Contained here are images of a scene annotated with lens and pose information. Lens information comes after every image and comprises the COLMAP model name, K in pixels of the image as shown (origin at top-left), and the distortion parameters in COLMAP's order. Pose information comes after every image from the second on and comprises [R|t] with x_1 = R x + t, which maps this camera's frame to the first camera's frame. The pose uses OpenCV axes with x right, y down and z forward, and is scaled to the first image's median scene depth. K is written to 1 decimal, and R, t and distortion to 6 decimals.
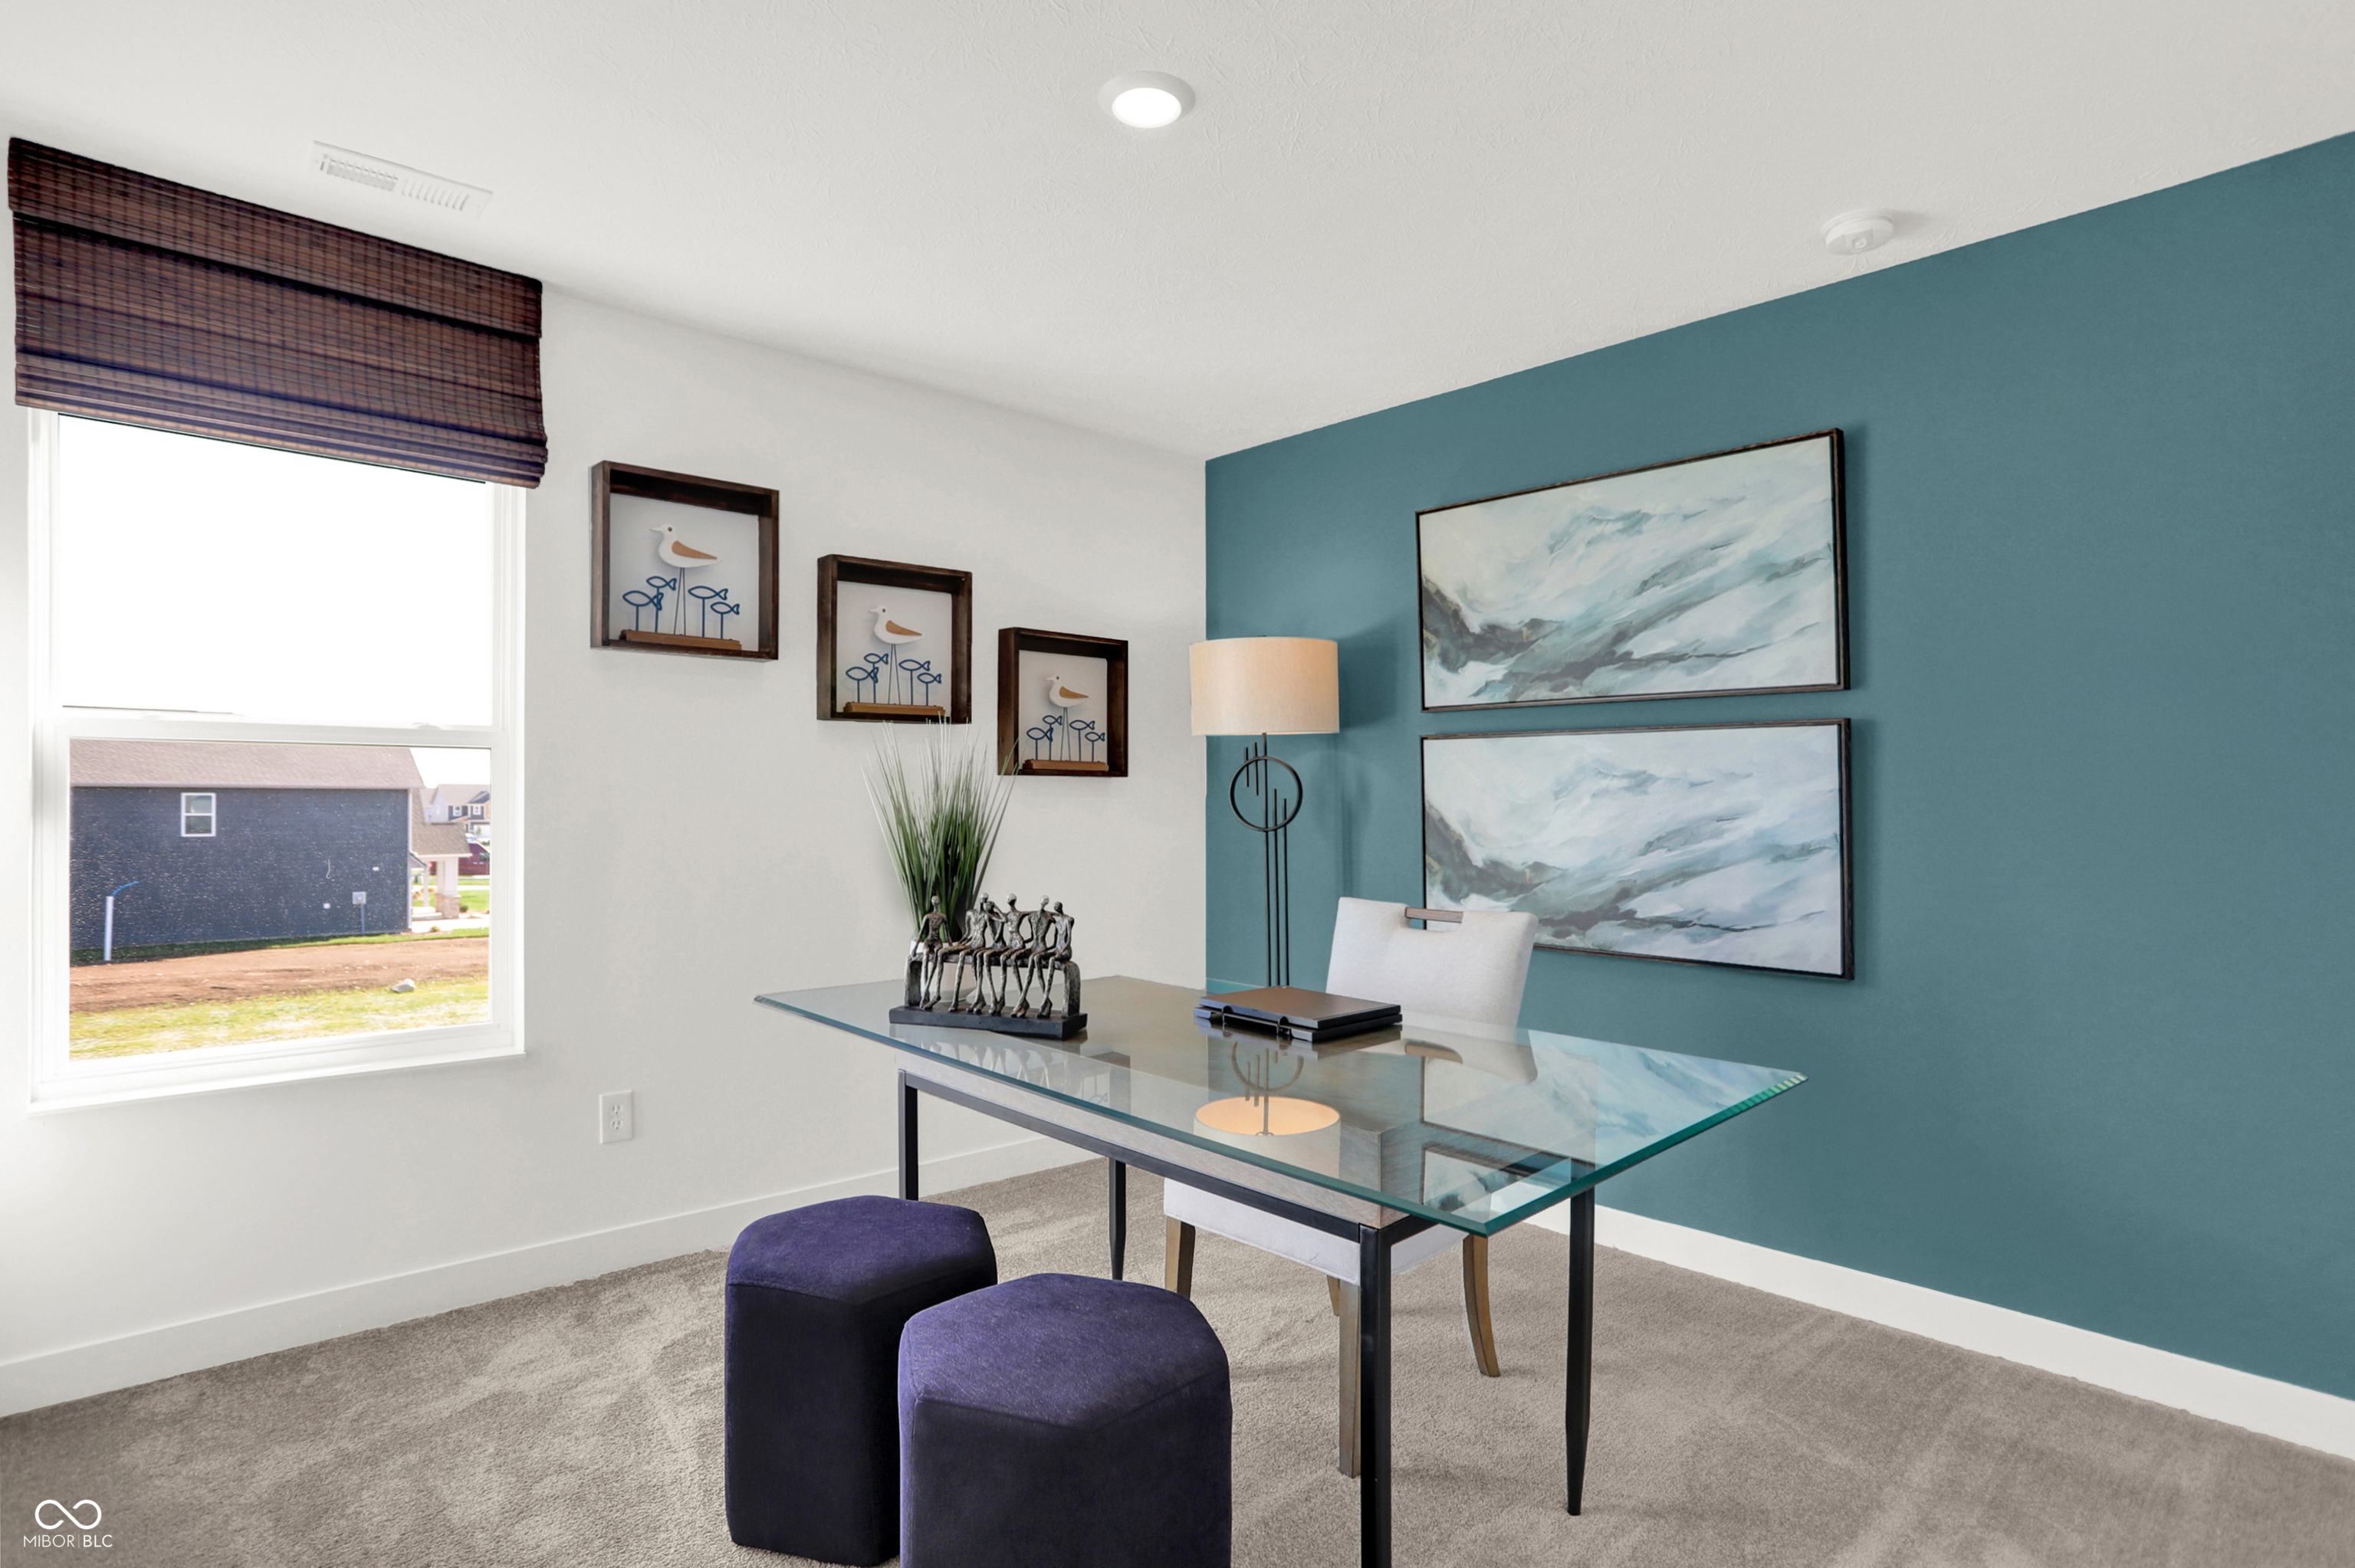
lens RADIAL K [[1219.8, 0, 1177.8], [0, 1219.8, 791.0], [0, 0, 1]] dist [-0.061806, 0.021652]
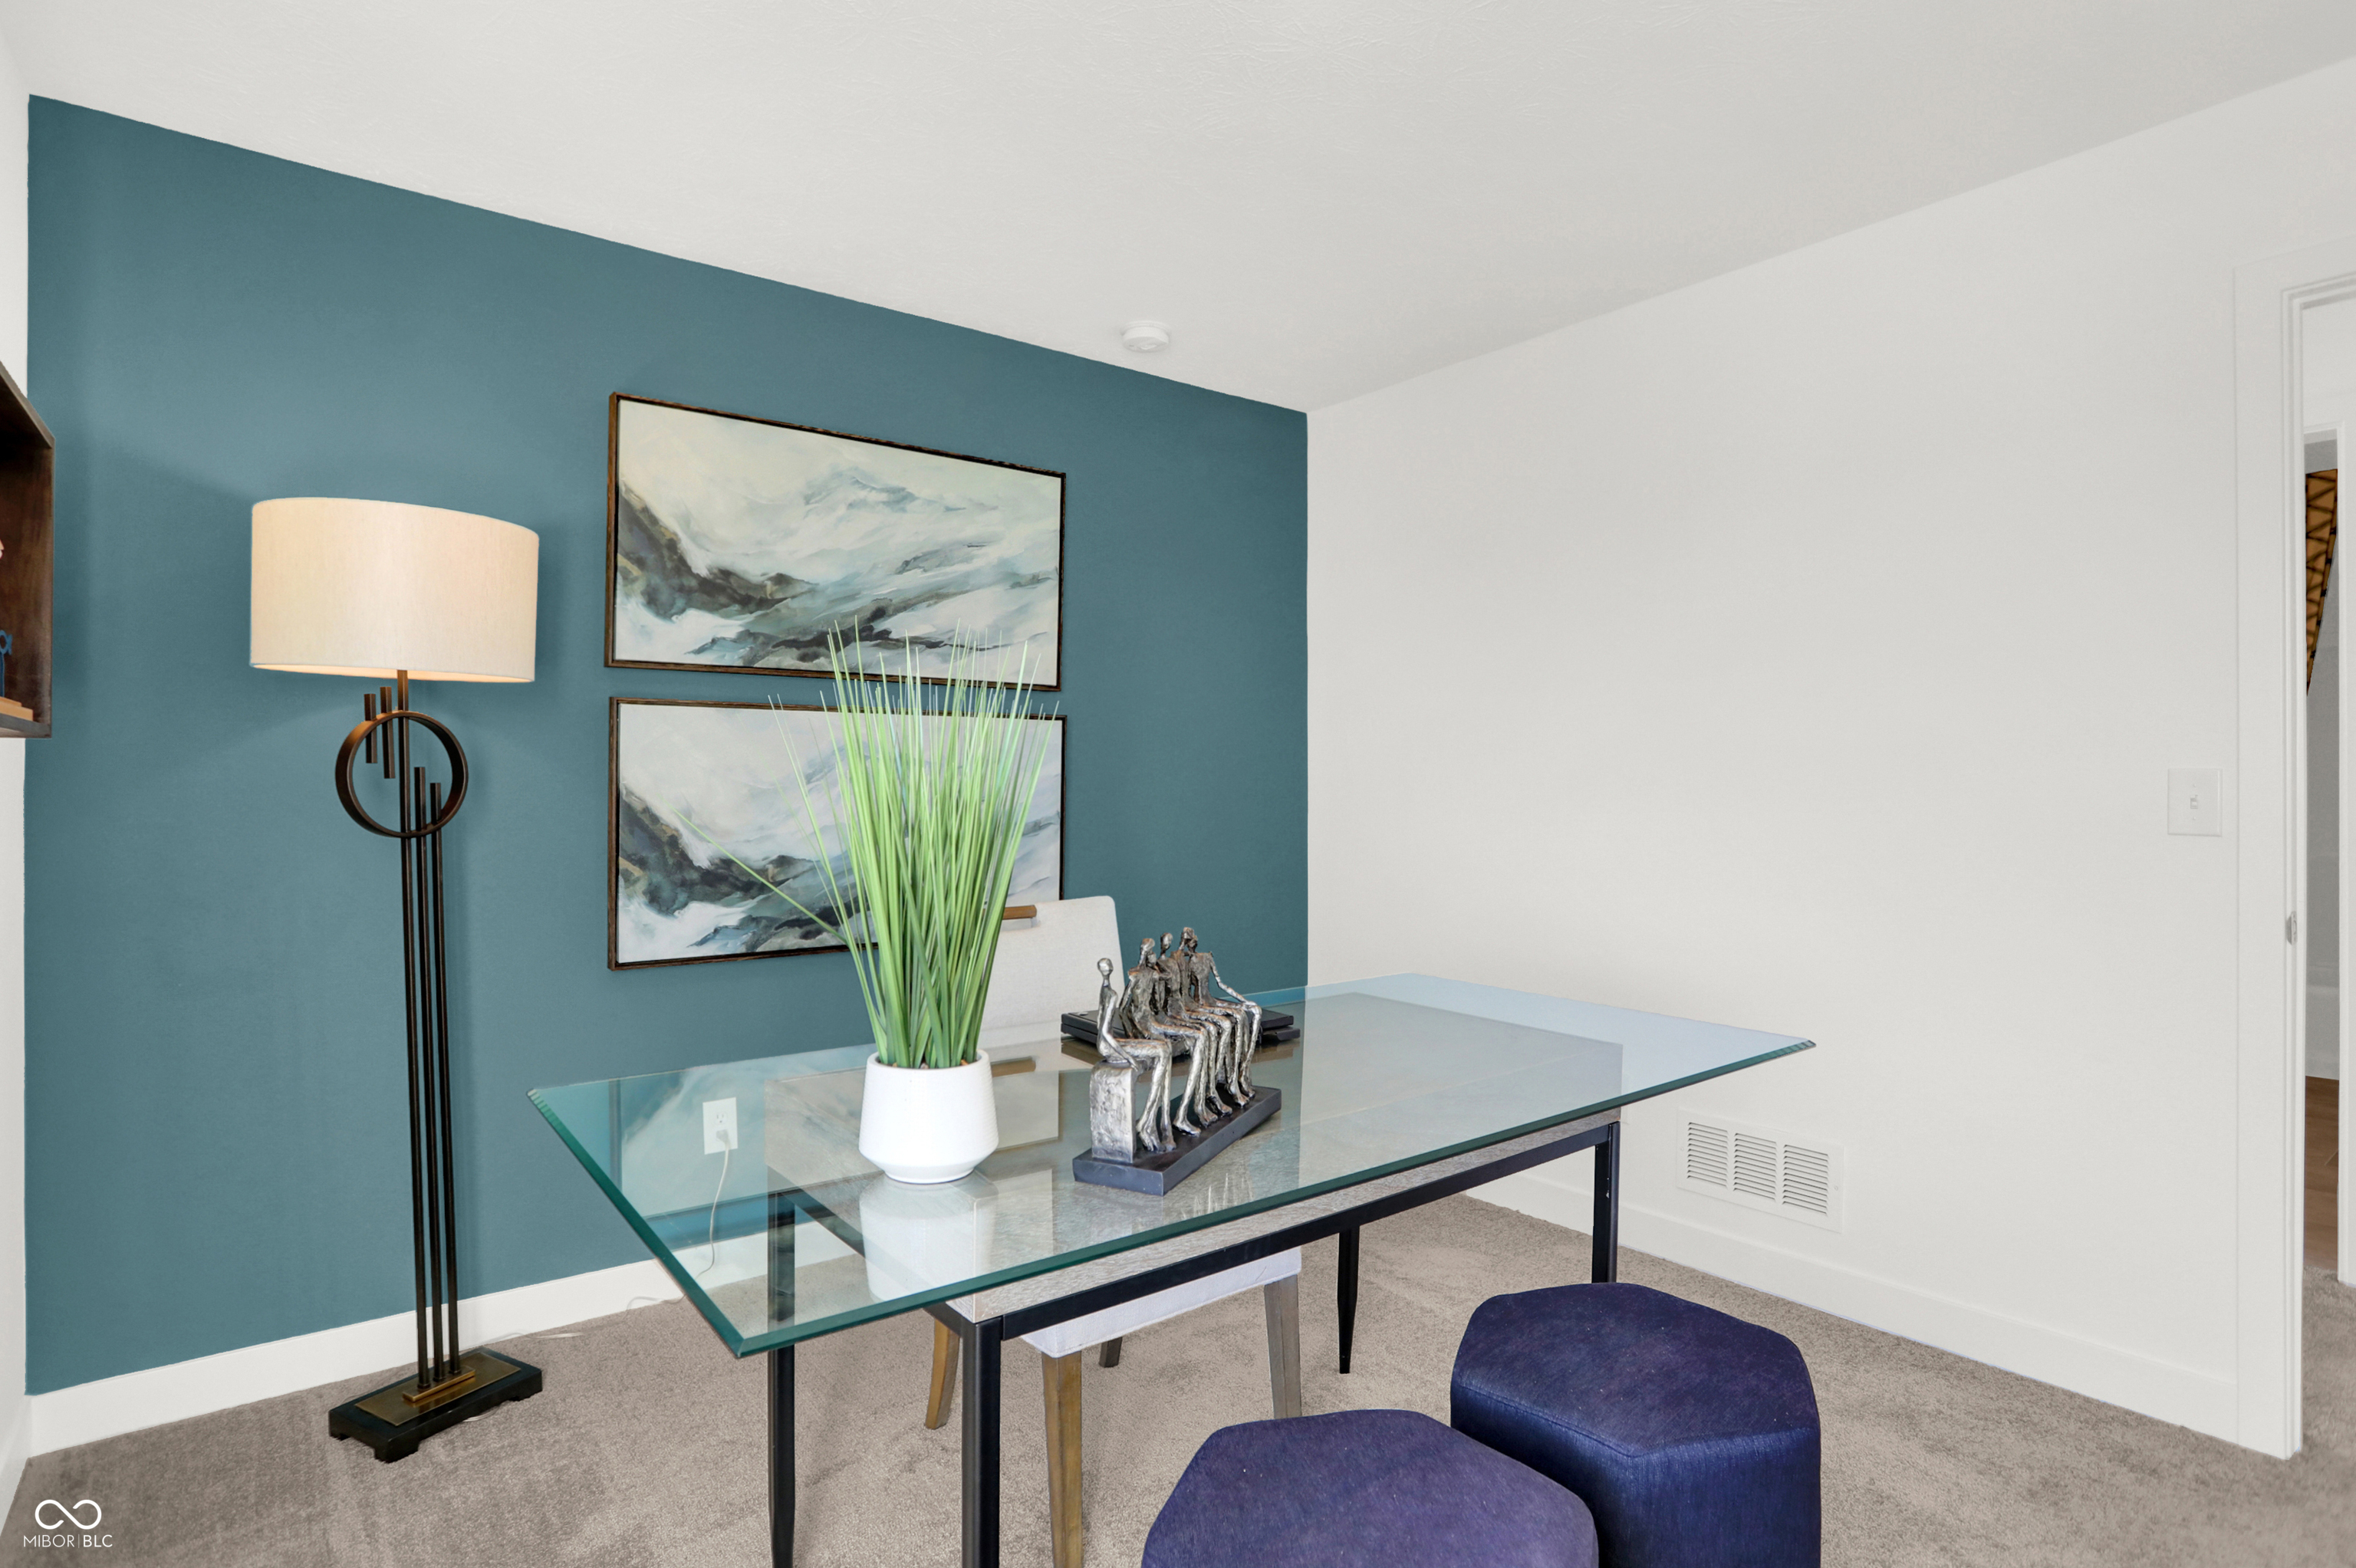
lens RADIAL K [[1220.3, 0, 1178.4], [0, 1220.3, 778.2], [0, 0, 1]] dist [-0.061806, 0.021652]
pose [[0.092510, -0.002383, 0.995709, -0.532615], [-0.009928, 0.999945, 0.003316, -0.002239], [-0.995662, -0.010192, 0.092481, 0.630354]]
